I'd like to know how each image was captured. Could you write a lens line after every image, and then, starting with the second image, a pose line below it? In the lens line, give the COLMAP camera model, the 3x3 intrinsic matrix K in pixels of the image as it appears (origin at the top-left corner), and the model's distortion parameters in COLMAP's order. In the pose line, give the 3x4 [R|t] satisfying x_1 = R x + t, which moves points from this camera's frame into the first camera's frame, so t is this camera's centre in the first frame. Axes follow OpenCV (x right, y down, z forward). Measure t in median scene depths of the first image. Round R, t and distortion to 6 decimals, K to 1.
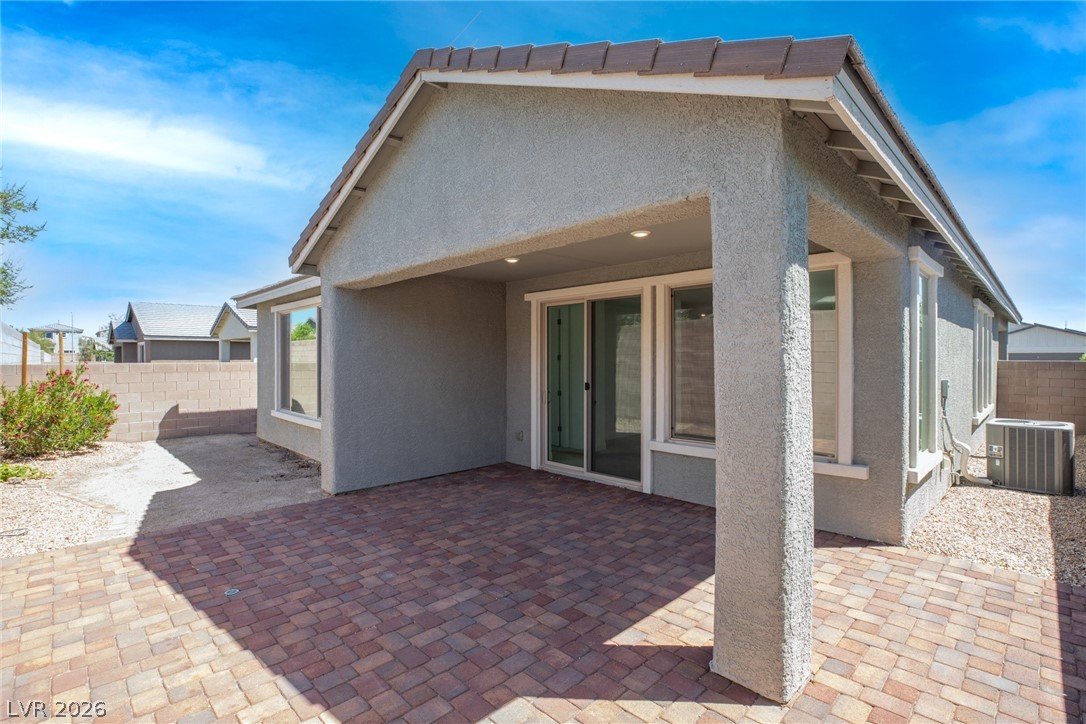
lens RADIAL K [[506.7, 0, 542.8], [0, 506.7, 363.9], [0, 0, 1]] dist [-0.005458, 0.001962]
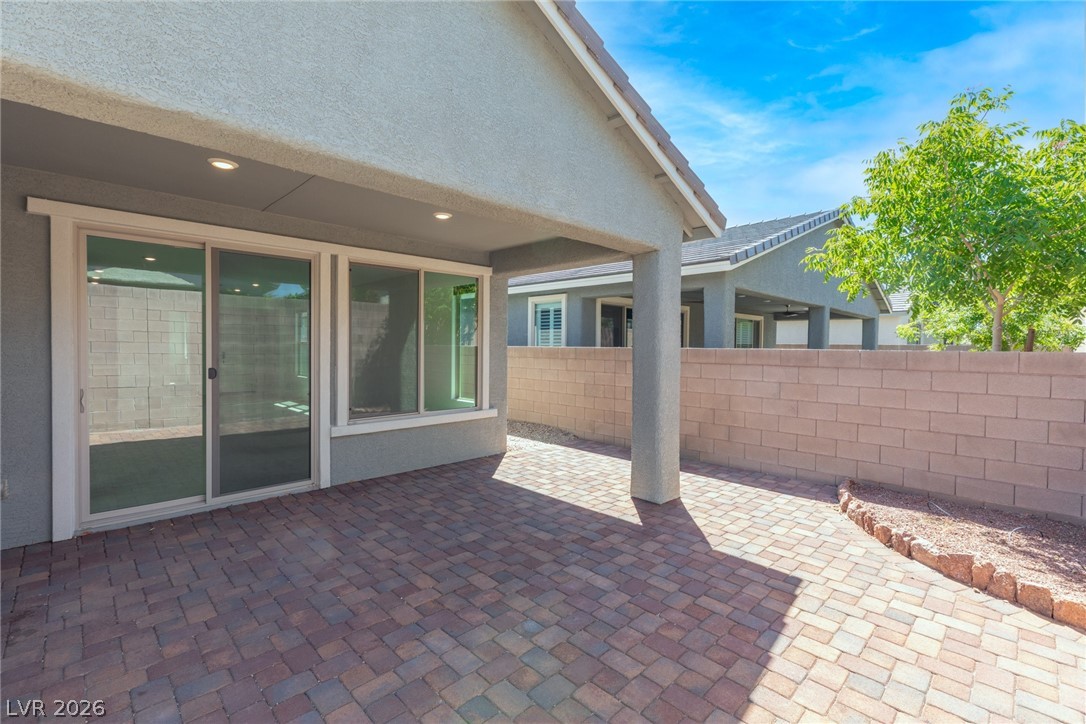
lens RADIAL K [[475.7, 0, 539.4], [0, 475.7, 352.8], [0, 0, 1]] dist [0.014214, 0.000546]
pose [[0.003655, -0.004981, 0.999981, -0.908408], [-0.001833, 0.999986, 0.004988, 0.022987], [-0.999992, -0.001851, 0.003646, 0.909444]]
